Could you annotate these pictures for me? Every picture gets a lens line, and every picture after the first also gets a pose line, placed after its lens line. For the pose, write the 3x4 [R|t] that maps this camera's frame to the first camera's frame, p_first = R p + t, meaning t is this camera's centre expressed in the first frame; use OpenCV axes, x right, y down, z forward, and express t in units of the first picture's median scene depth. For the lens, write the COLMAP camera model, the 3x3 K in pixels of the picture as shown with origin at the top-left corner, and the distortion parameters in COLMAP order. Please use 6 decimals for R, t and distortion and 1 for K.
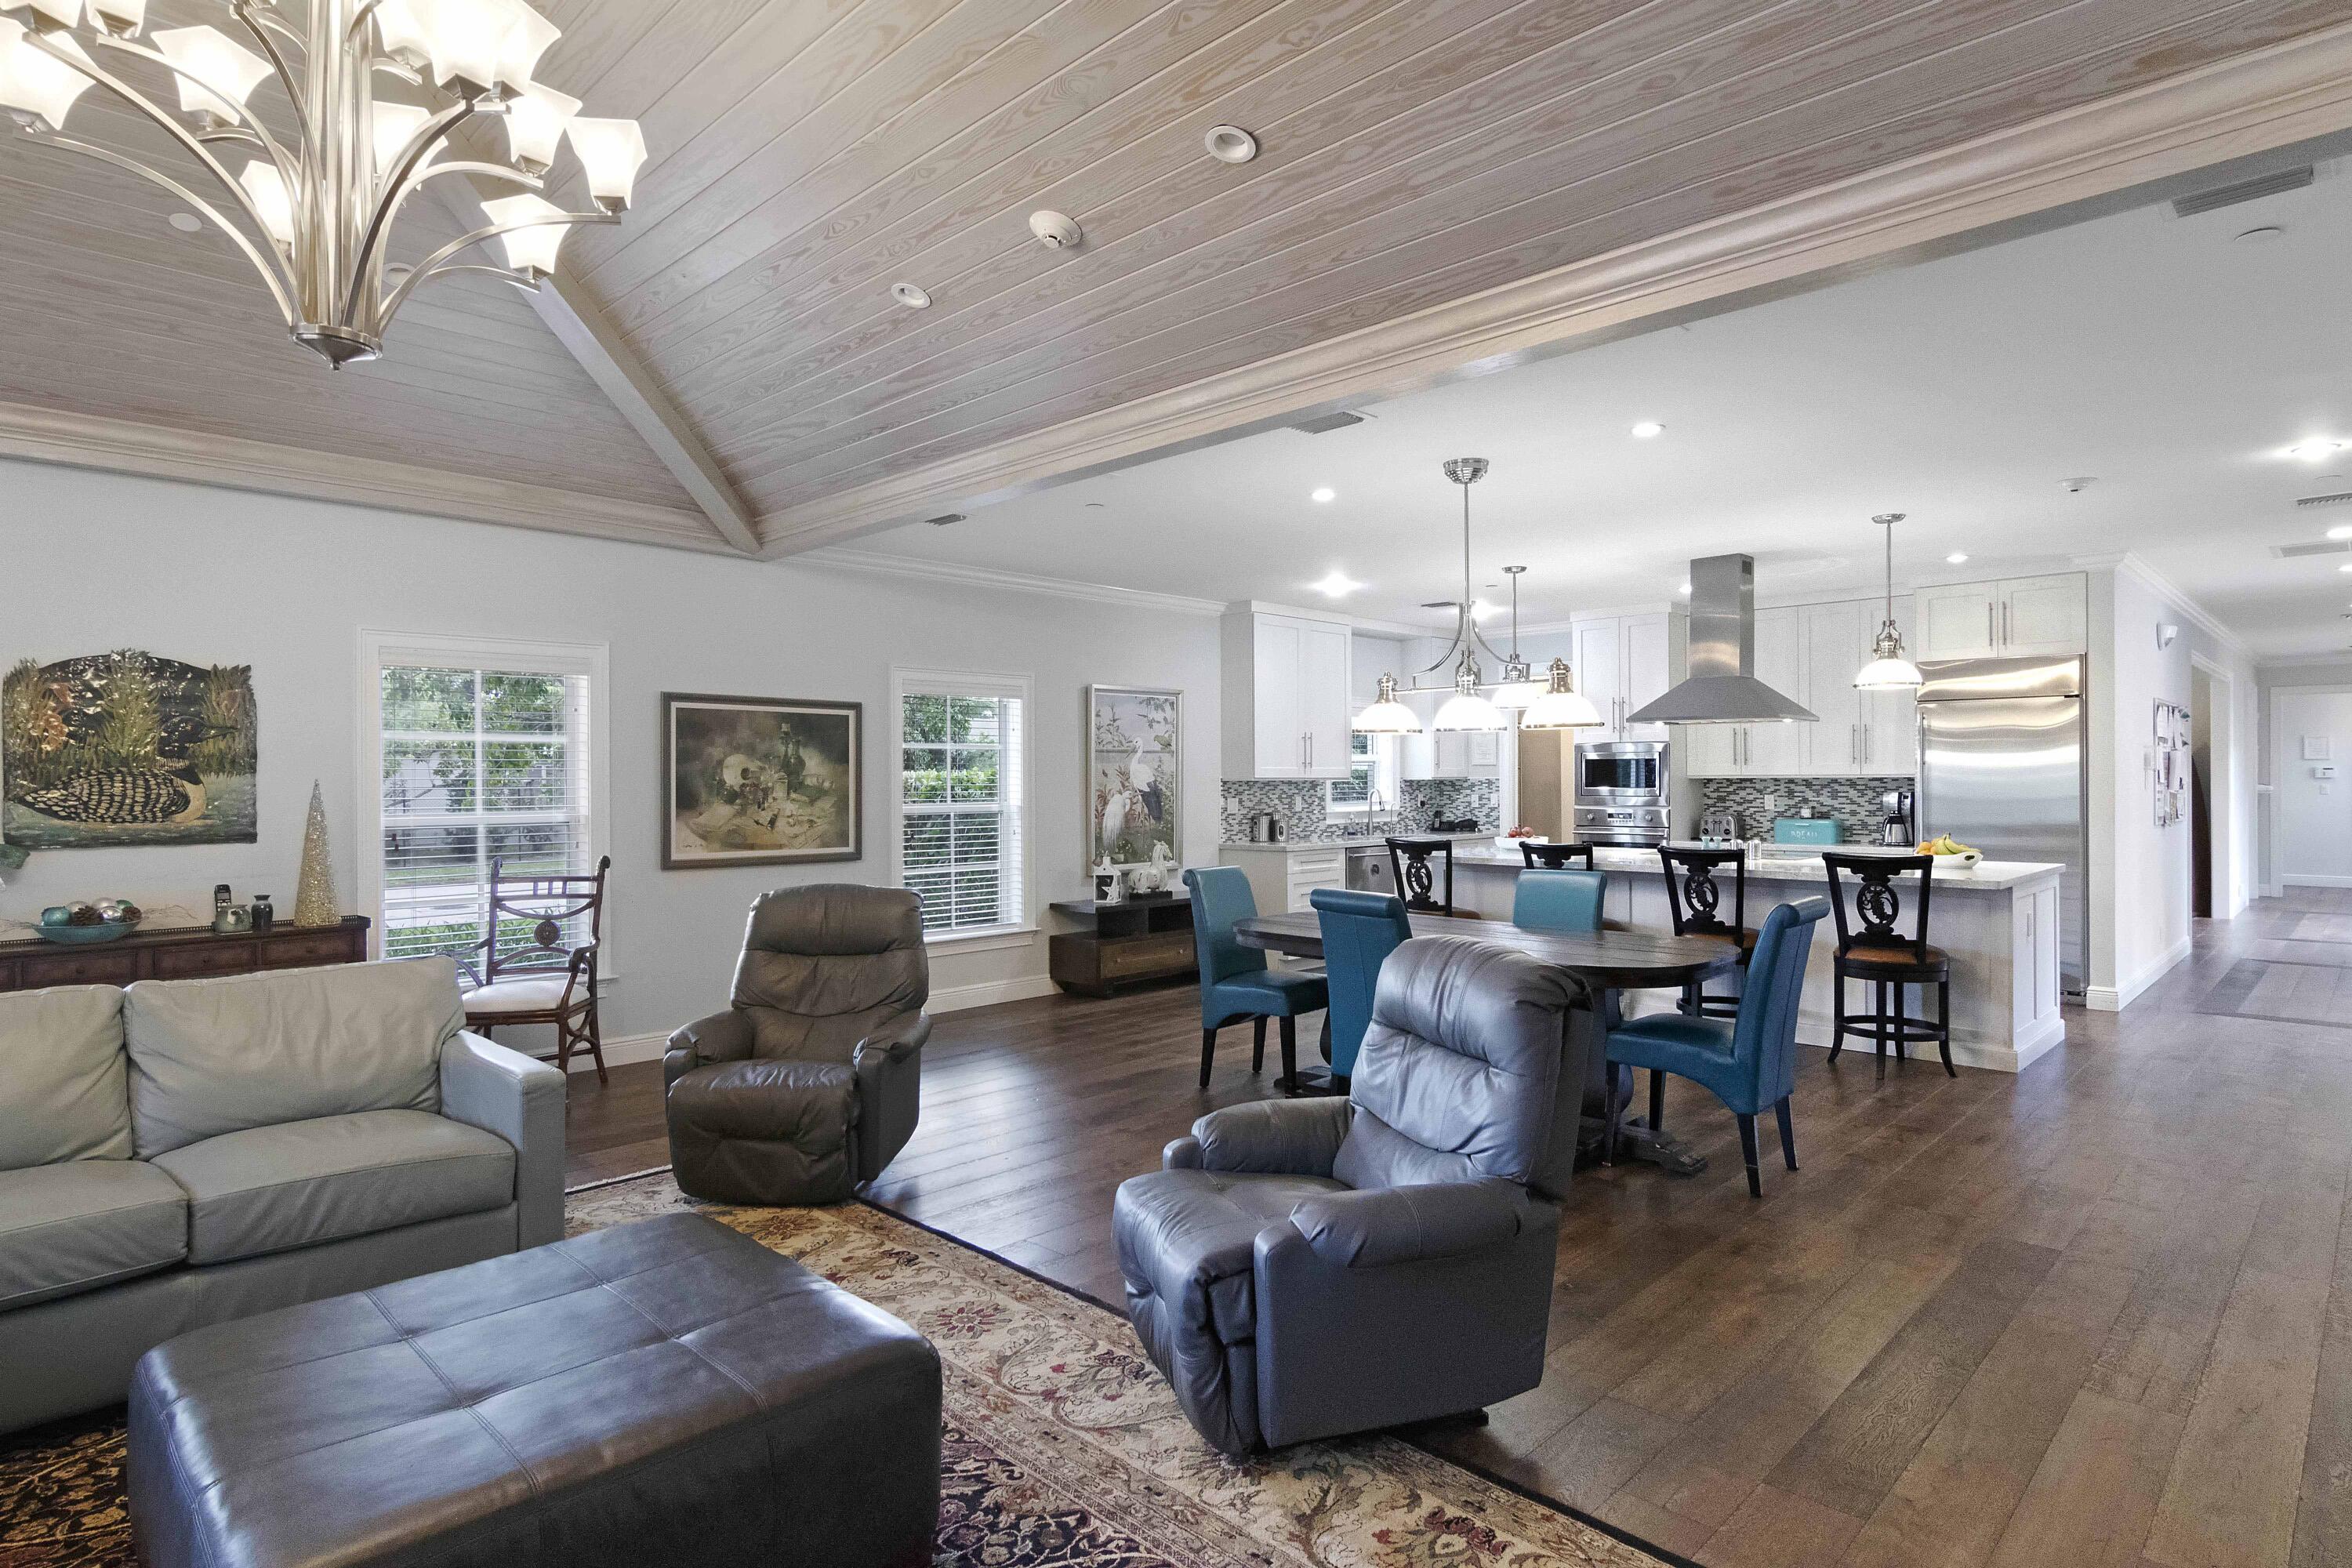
lens RADIAL K [[1234.0, 0, 1181.6], [0, 1234.0, 784.4], [0, 0, 1]] dist [0.002445, 0.001809]
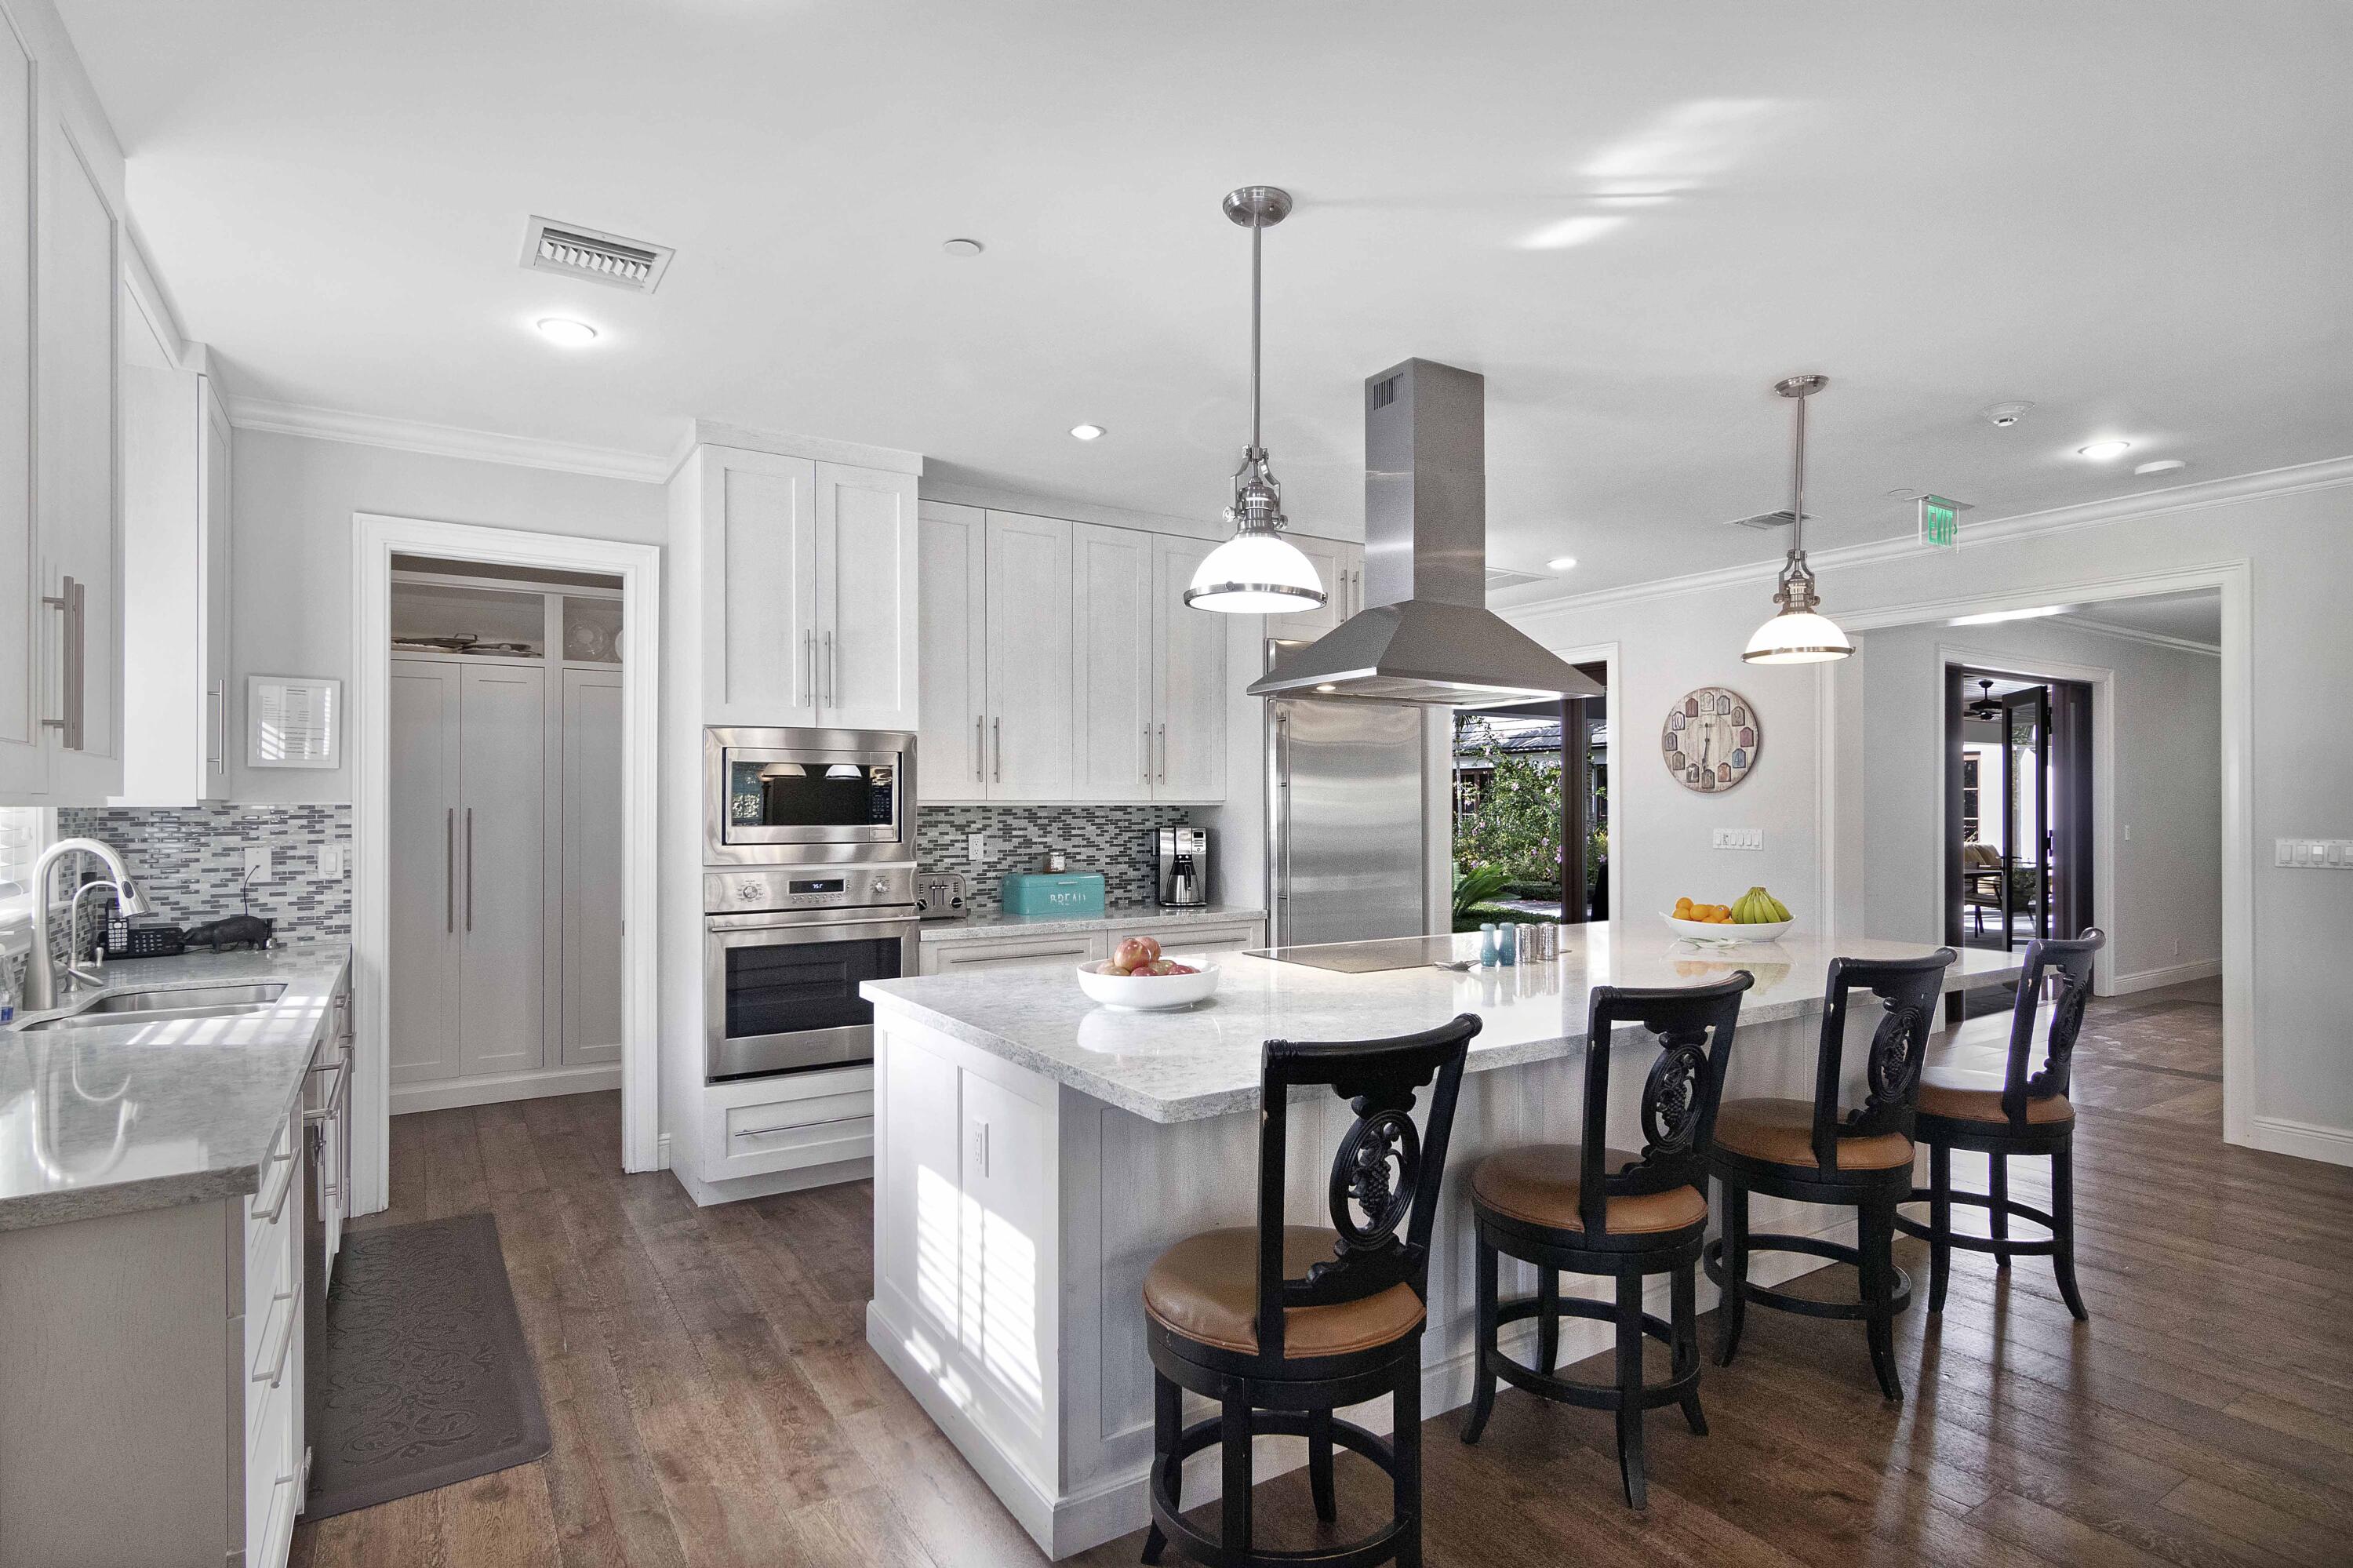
lens RADIAL K [[1234.6, 0, 1182.0], [0, 1234.6, 794.4], [0, 0, 1]] dist [0.002445, 0.001809]
pose [[0.222297, 0.007011, 0.974954, -0.073478], [-0.001182, 0.999975, -0.006921, -0.006864], [-0.974978, 0.000386, 0.222299, 0.801950]]
